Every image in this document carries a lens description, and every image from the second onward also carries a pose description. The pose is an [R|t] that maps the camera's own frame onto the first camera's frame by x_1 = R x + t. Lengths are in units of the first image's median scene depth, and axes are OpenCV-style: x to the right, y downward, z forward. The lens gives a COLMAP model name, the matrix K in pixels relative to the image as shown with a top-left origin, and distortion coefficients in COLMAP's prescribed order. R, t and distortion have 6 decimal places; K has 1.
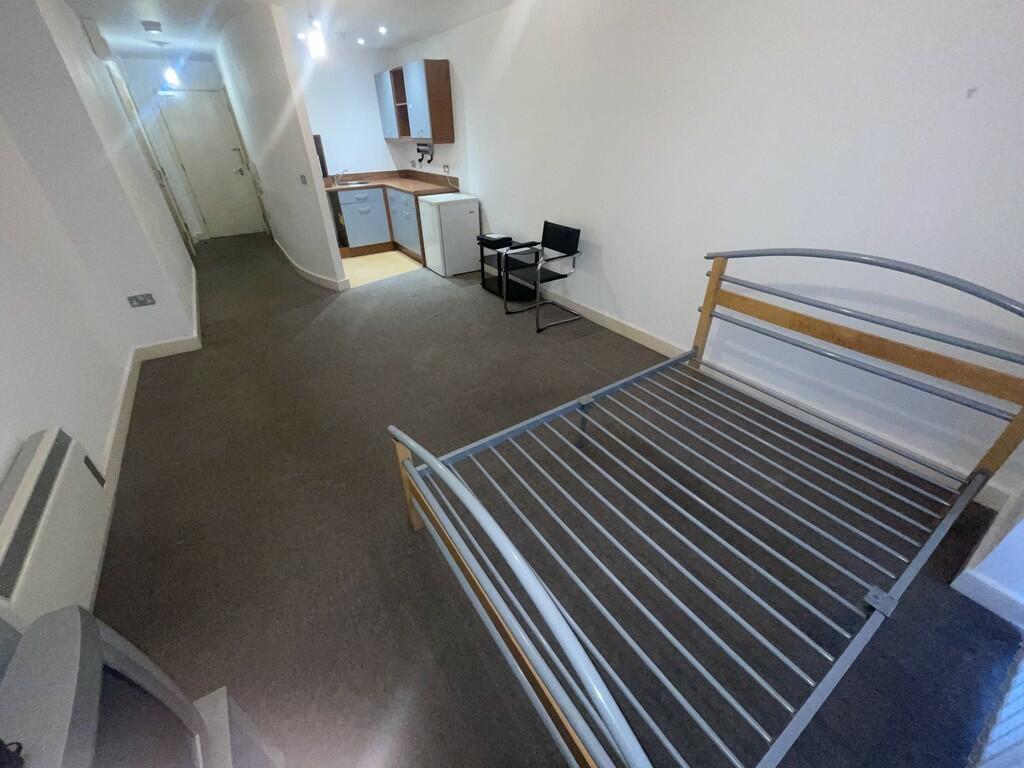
lens RADIAL K [[410.4, 0, 512.0], [0, 410.4, 384.0], [0, 0, 1]] dist [0.000398, 0.000018]
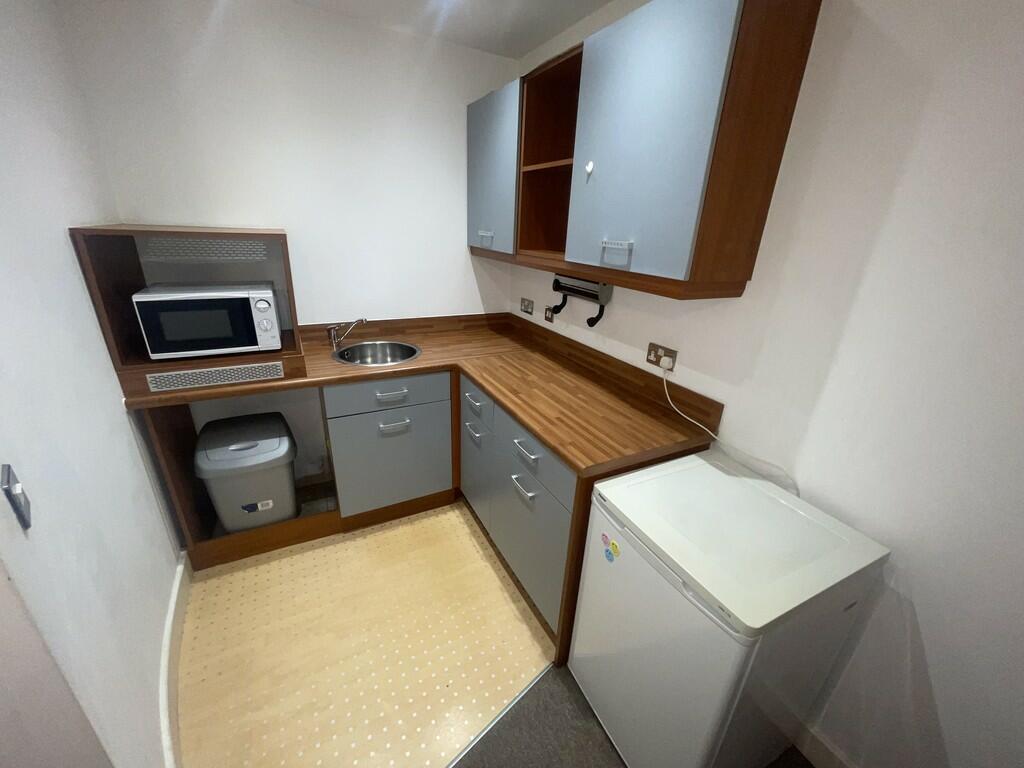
lens RADIAL K [[410.4, 0, 512.0], [0, 410.4, 384.0], [0, 0, 1]] dist [0.000398, 0.000018]
pose [[0.993121, 0.089152, -0.075910, -0.233701], [-0.101704, 0.978038, -0.181929, -0.409653], [0.058024, 0.188398, 0.980377, 0.647014]]
